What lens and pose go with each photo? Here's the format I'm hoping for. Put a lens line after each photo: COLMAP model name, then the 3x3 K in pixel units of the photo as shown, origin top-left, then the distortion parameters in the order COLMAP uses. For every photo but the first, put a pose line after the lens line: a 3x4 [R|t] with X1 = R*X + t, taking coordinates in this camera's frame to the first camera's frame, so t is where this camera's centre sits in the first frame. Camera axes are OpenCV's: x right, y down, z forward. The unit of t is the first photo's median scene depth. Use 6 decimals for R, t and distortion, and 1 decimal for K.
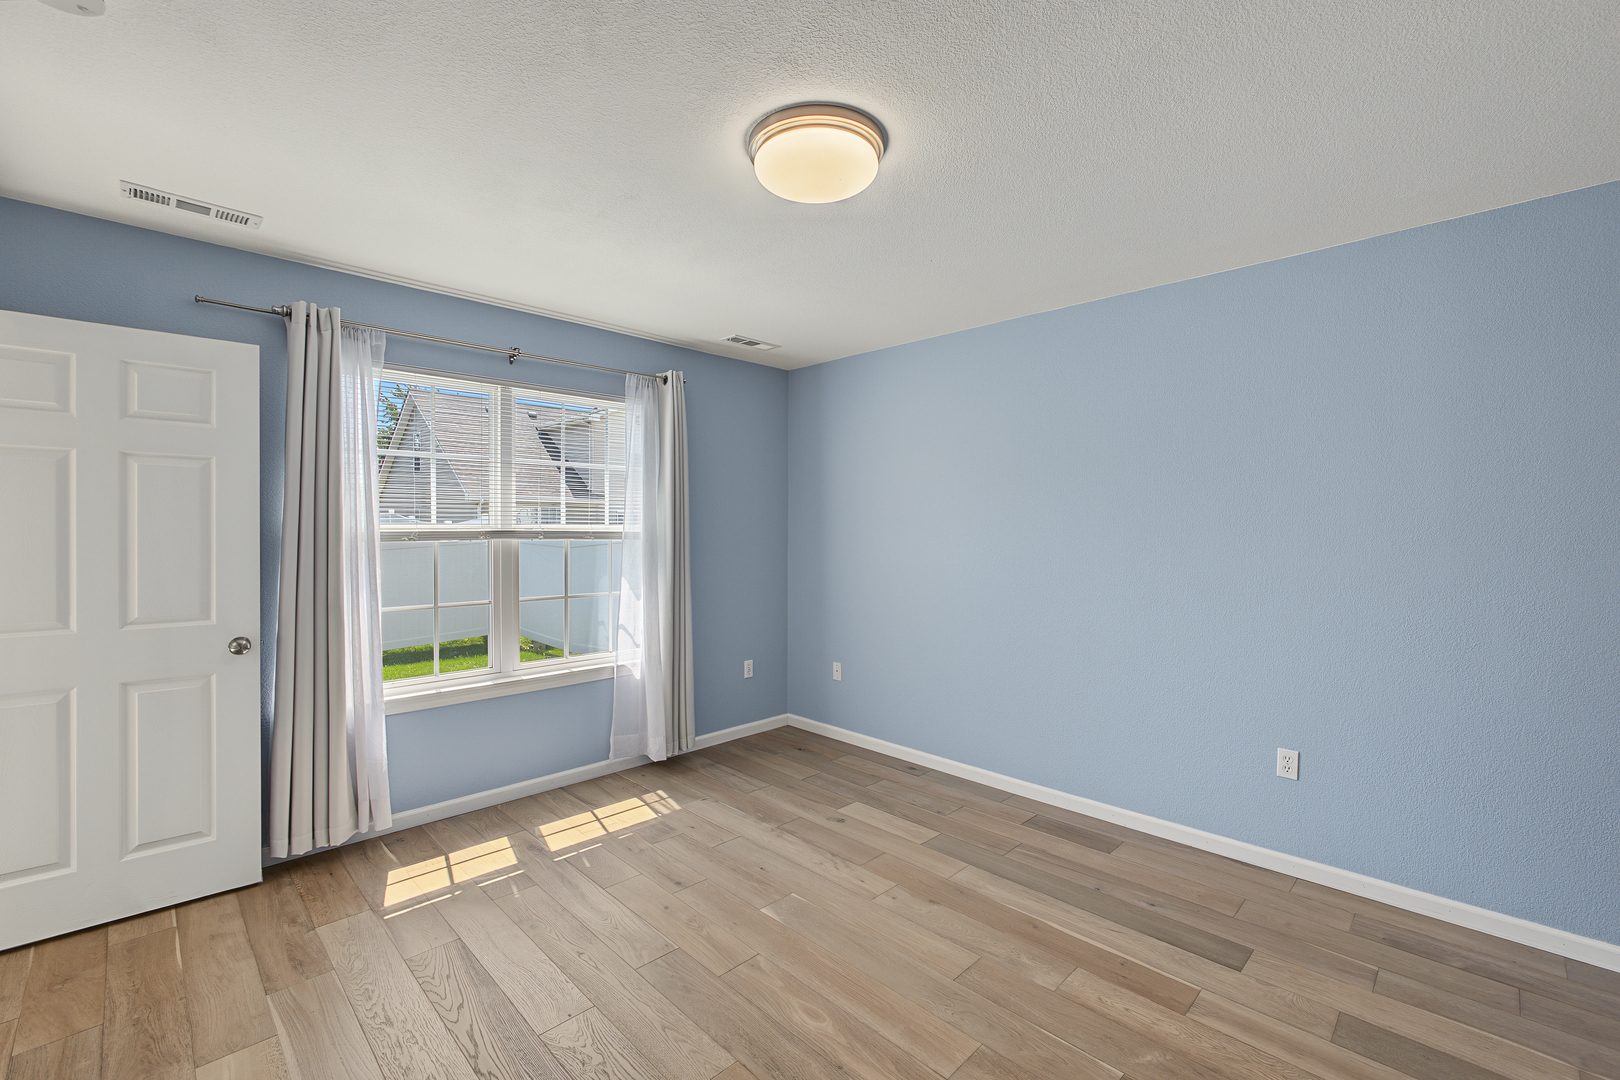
lens RADIAL K [[695.8, 0, 811.6], [0, 695.8, 525.4], [0, 0, 1]] dist [-0.001190, 0.000361]
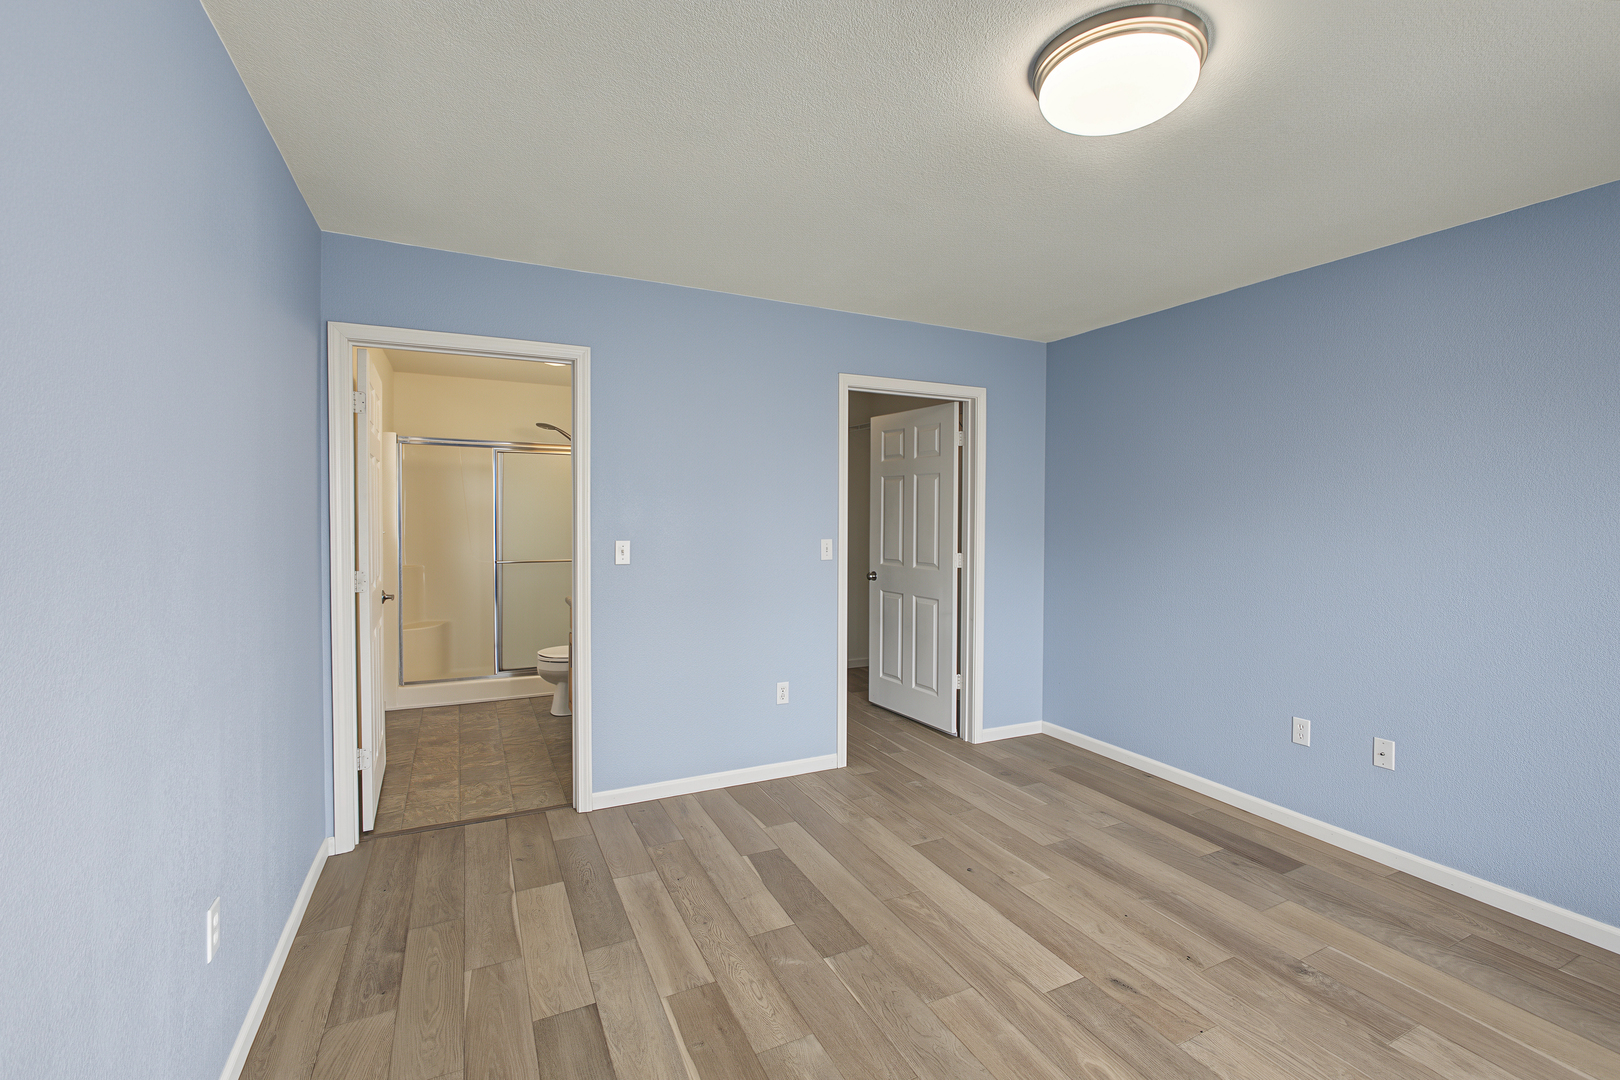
lens RADIAL K [[705.8, 0, 811.3], [0, 705.8, 522.6], [0, 0, 1]] dist [-0.014879, 0.006861]
pose [[-0.947272, -0.014170, 0.320117, 0.051540], [-0.010258, 0.999851, 0.013905, 0.001581], [-0.320266, 0.009888, -0.947276, 1.340655]]
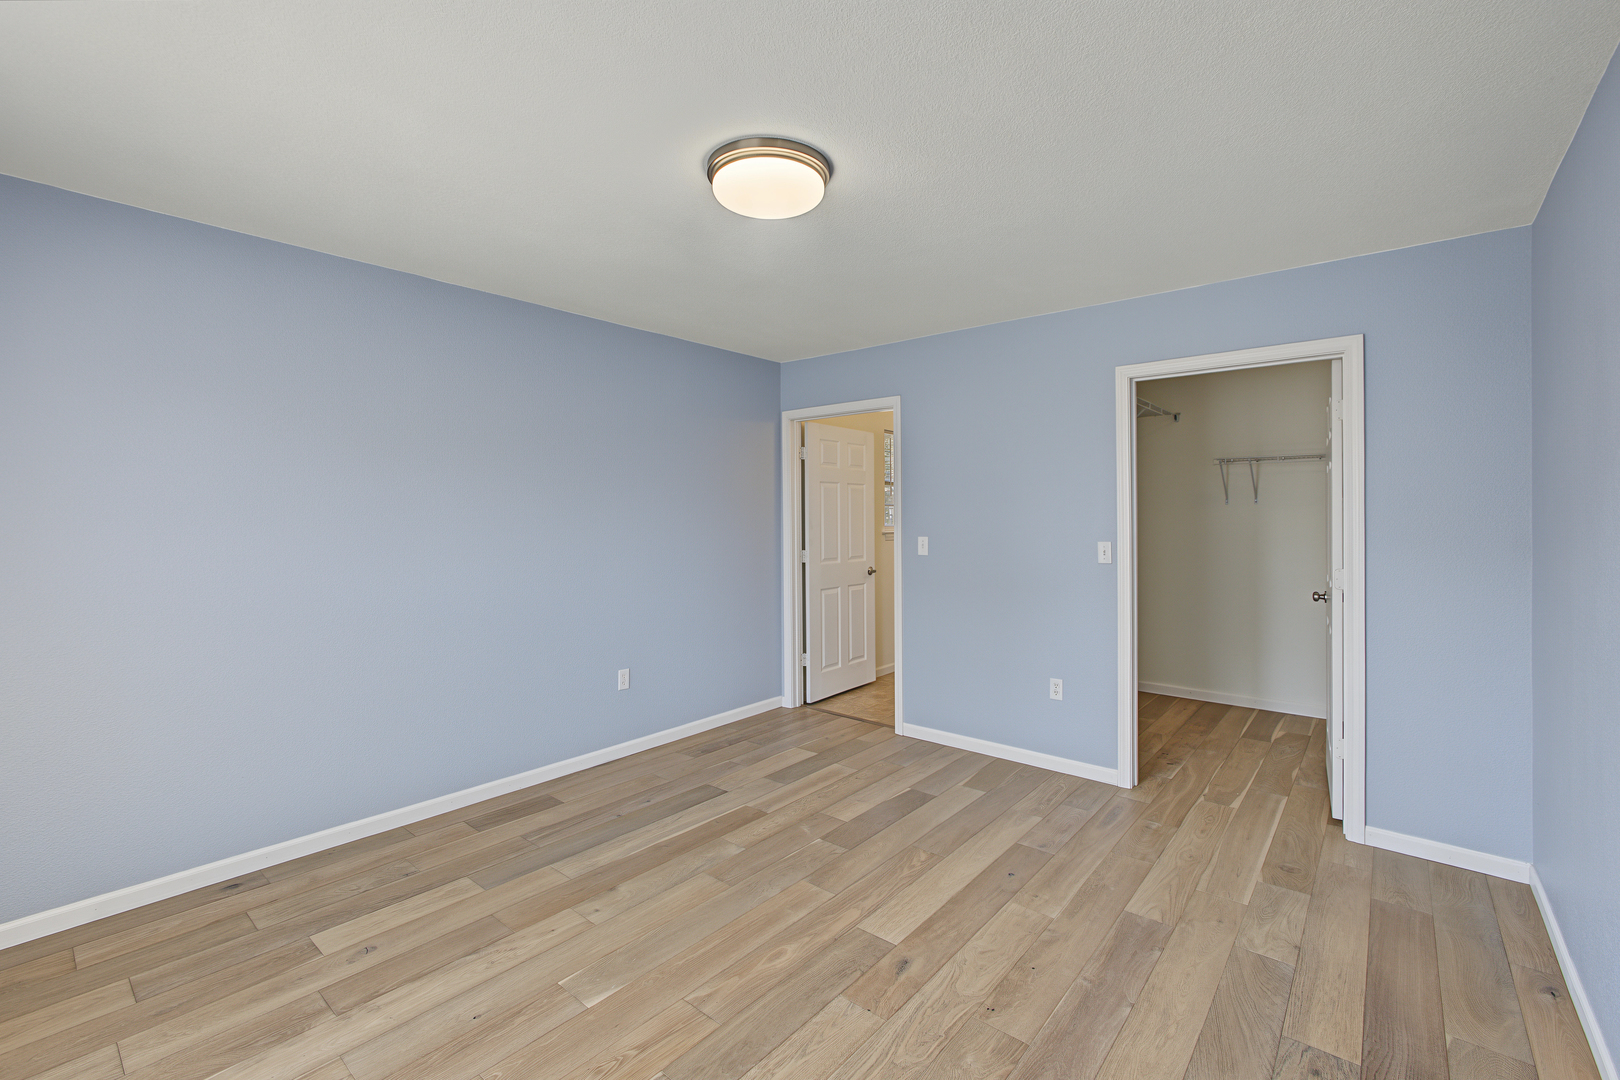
lens RADIAL K [[701.4, 0, 810.1], [0, 701.4, 543.2], [0, 0, 1]] dist [-0.016156, 0.007520]
pose [[-0.086119, -0.042858, 0.995363, -0.747367], [-0.001581, 0.999079, 0.042881, -0.000921], [-0.996284, 0.002120, -0.086107, 0.720312]]
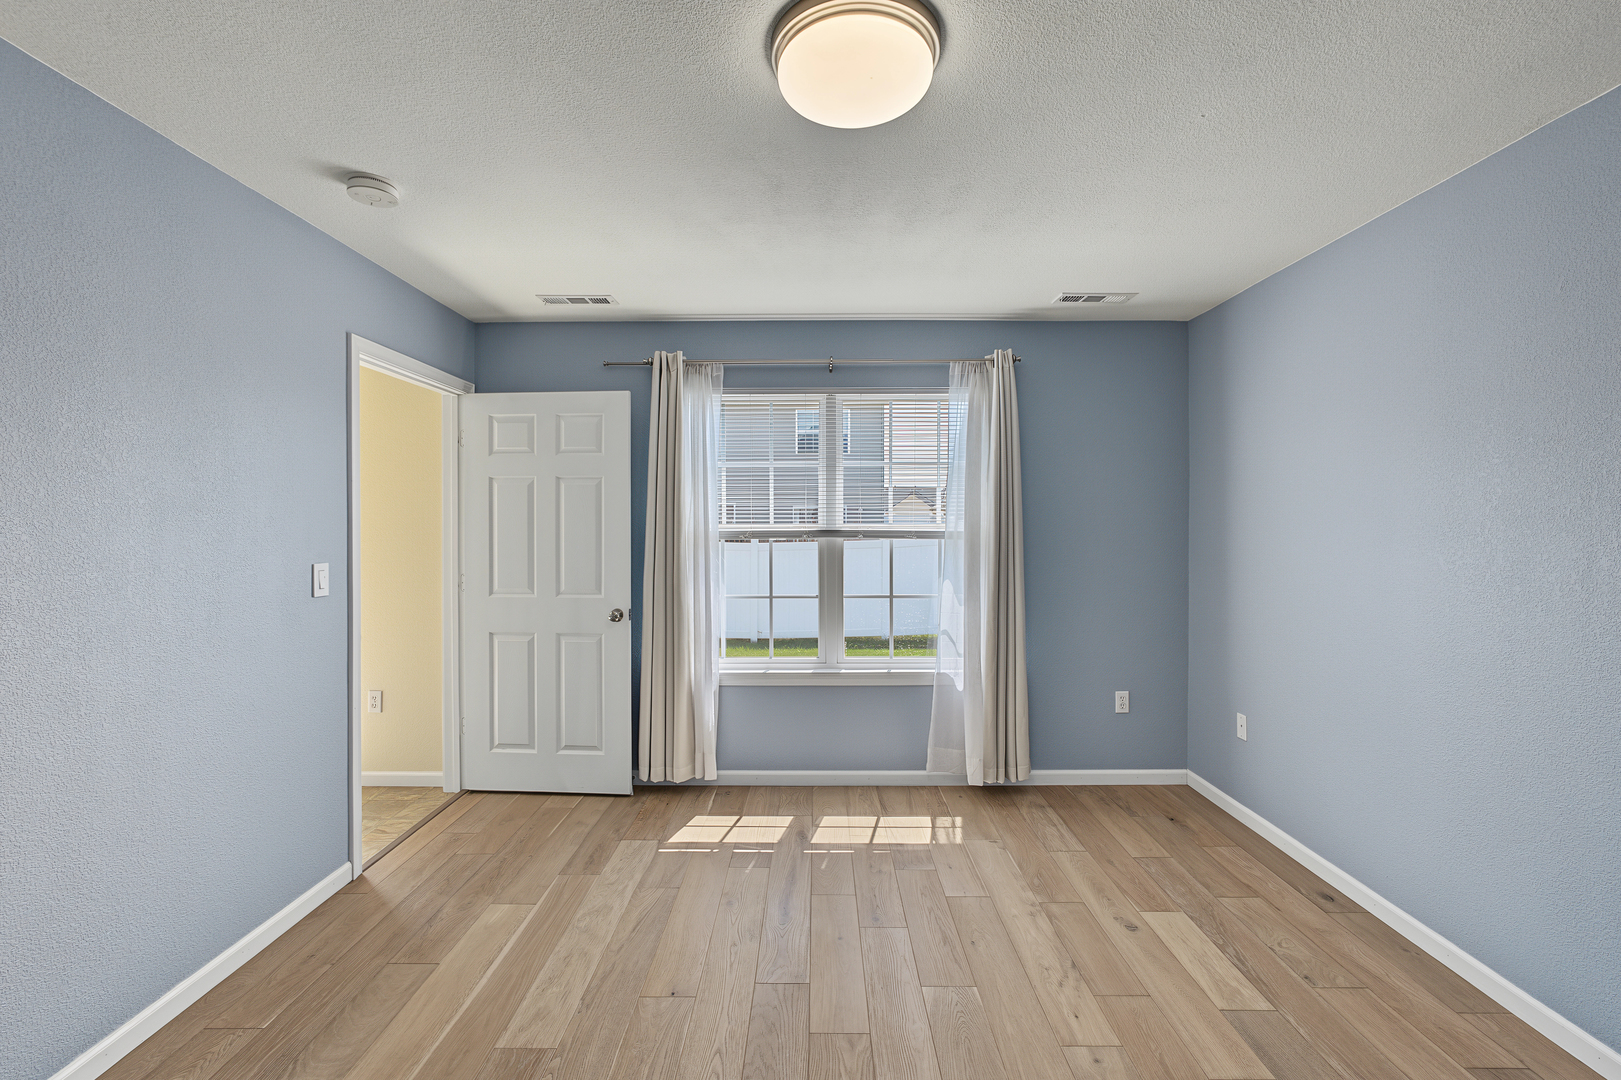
lens RADIAL K [[706.2, 0, 811.8], [0, 706.2, 522.5], [0, 0, 1]] dist [-0.014879, 0.006861]
pose [[0.703019, -0.006471, -0.711142, 0.381210], [0.005417, 0.999978, -0.003744, -0.000006], [0.711151, -0.001220, 0.703039, 0.278638]]
